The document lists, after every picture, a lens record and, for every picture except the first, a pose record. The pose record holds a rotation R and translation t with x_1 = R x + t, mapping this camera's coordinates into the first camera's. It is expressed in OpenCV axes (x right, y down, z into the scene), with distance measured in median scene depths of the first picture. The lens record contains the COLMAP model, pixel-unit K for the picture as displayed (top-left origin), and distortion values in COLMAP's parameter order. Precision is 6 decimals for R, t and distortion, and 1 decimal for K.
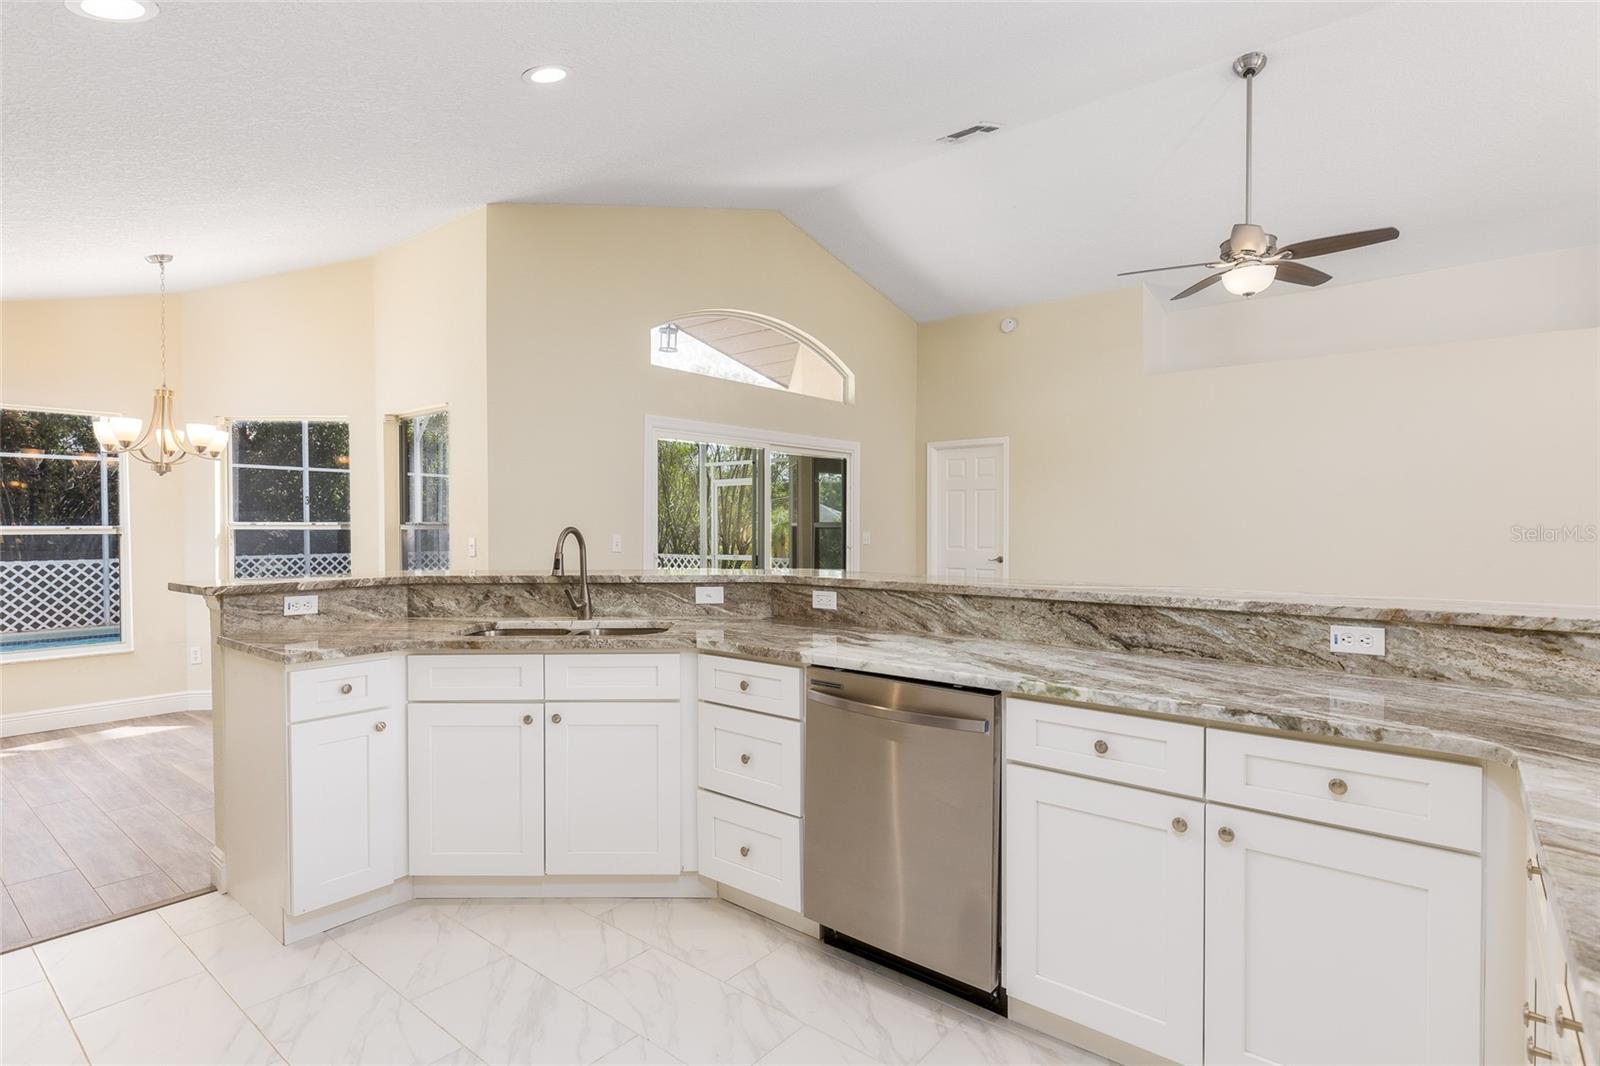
lens RADIAL K [[798.8, 0, 807.7], [0, 798.8, 532.8], [0, 0, 1]] dist [-0.002445, -0.000351]
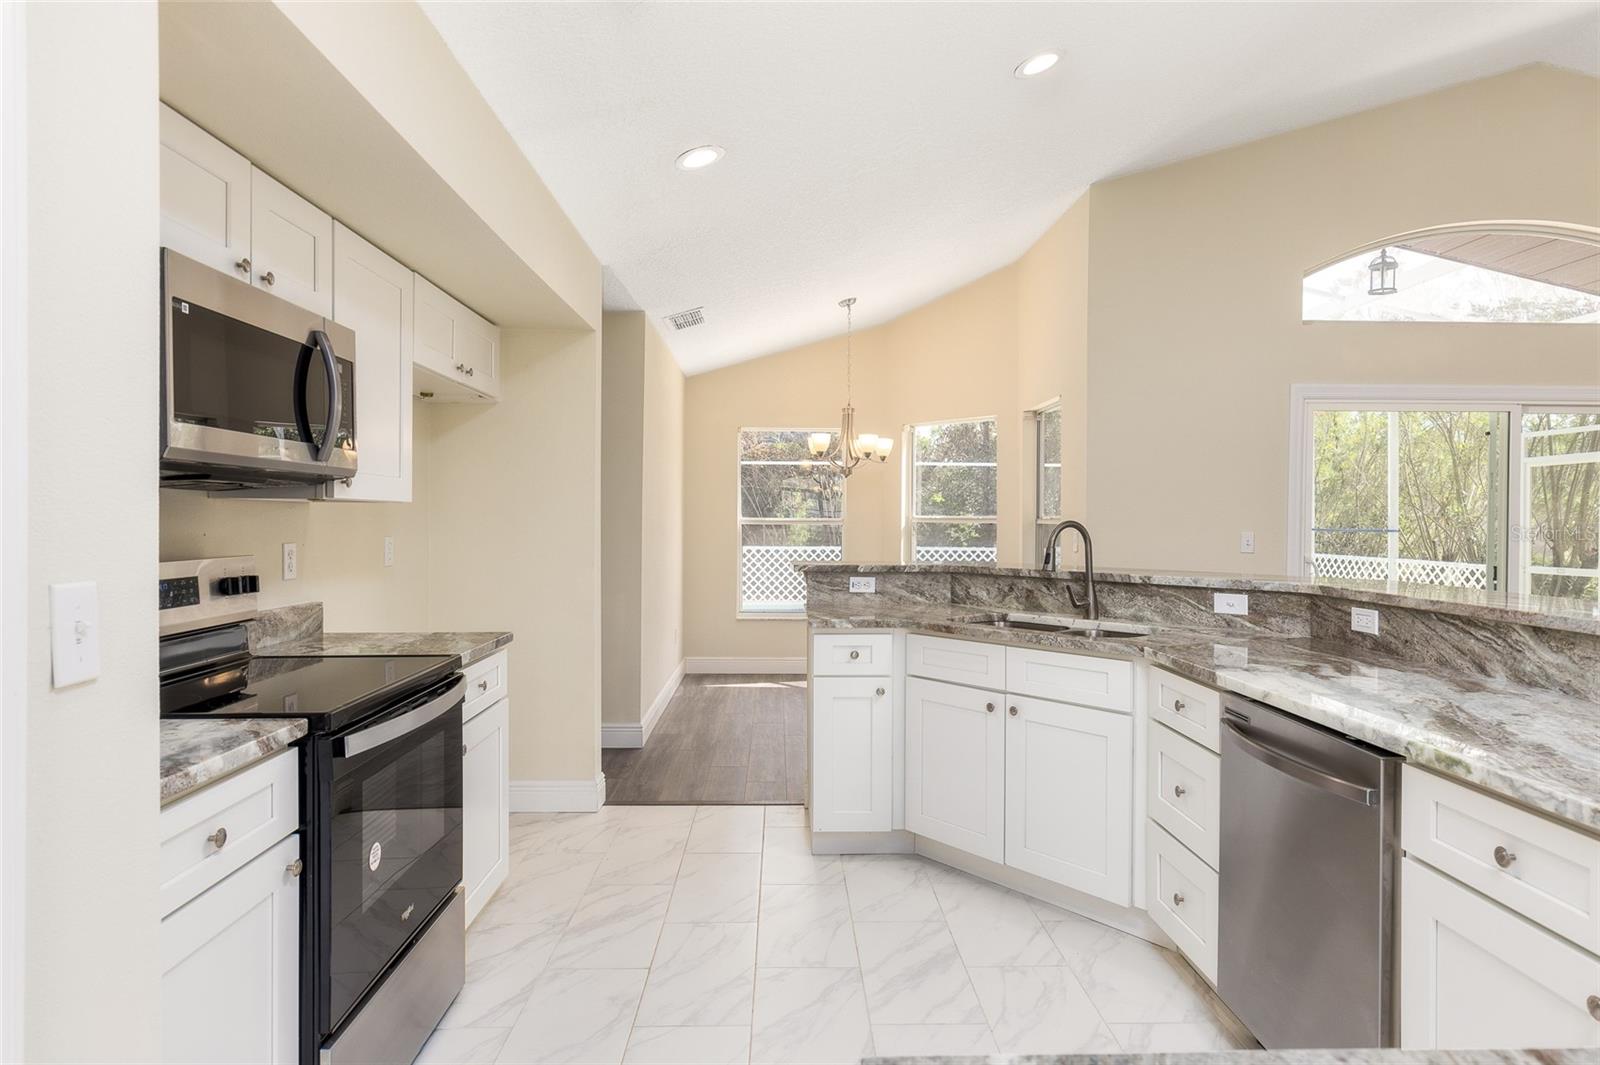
lens RADIAL K [[921.2, 0, 803.7], [0, 921.2, 517.6], [0, 0, 1]] dist [0.000231, 0.000380]
pose [[0.648009, 0.004146, -0.761622, 0.364990], [-0.014682, 0.999867, -0.007050, 0.001492], [0.761492, 0.015751, 0.647983, 0.041617]]
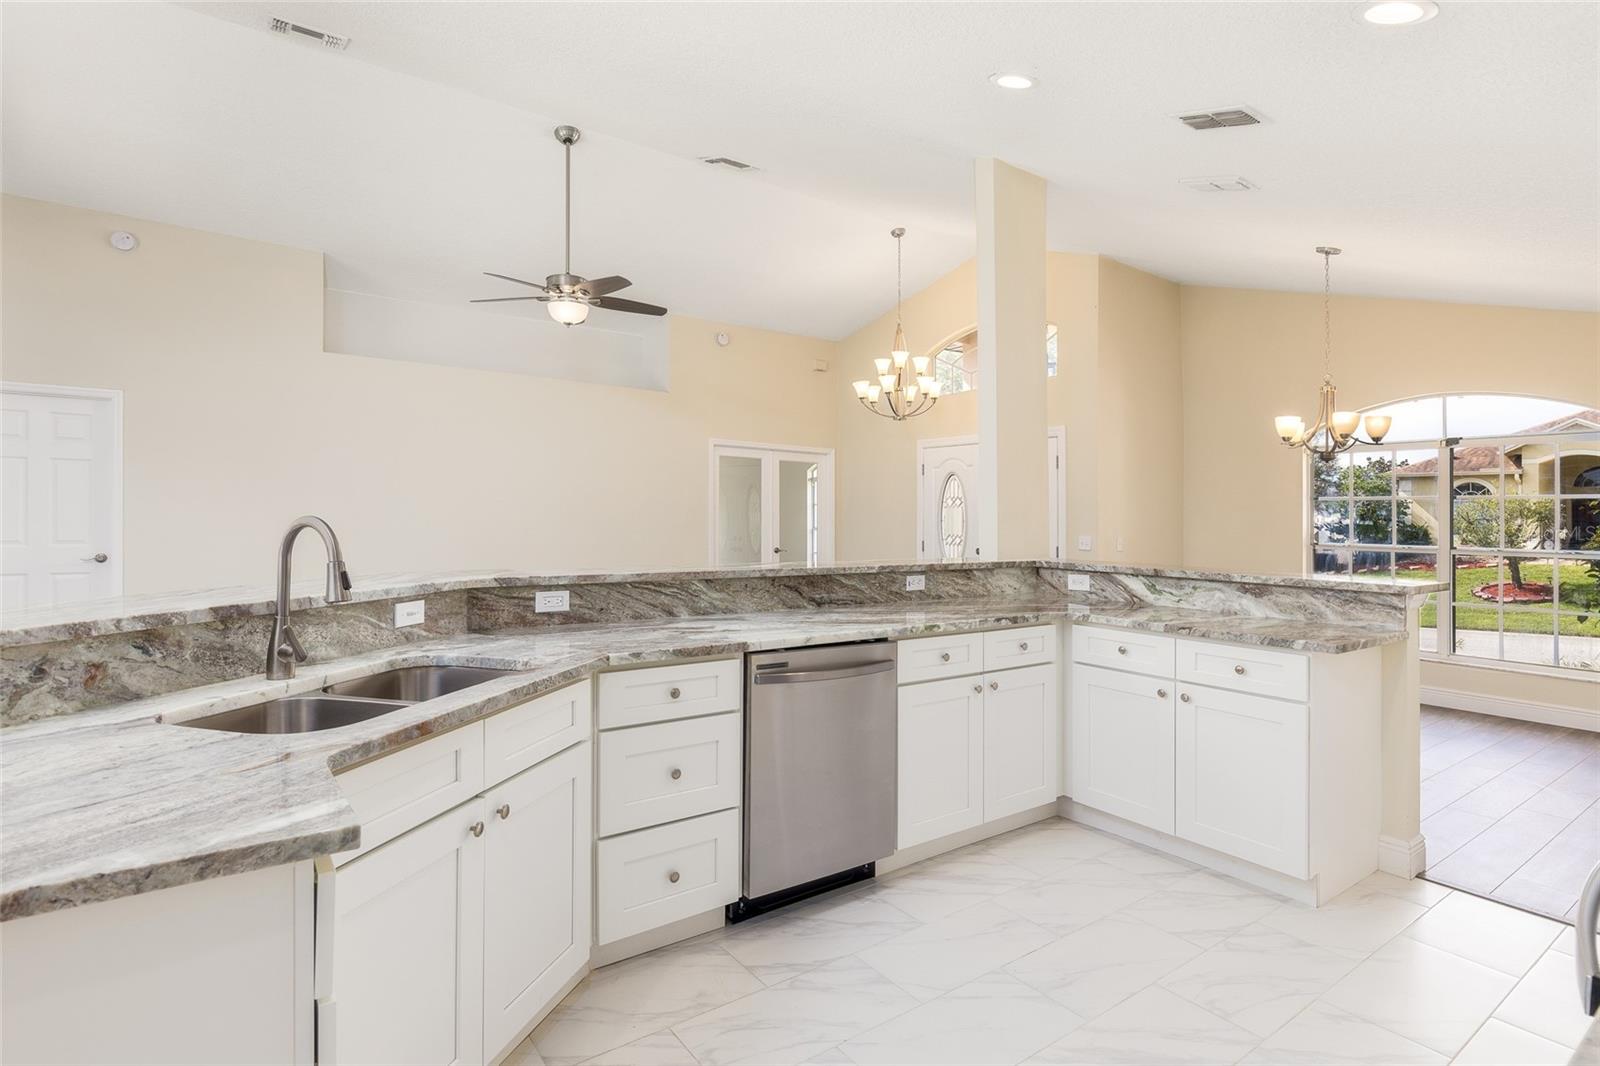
lens RADIAL K [[800.4, 0, 800.4], [0, 800.4, 506.6], [0, 0, 1]] dist [-0.001921, -0.000578]
pose [[0.263844, 0.017214, 0.964412, -0.815893], [-0.001950, 0.999848, -0.017314, -0.005515], [-0.964563, 0.002688, 0.263838, 0.547739]]
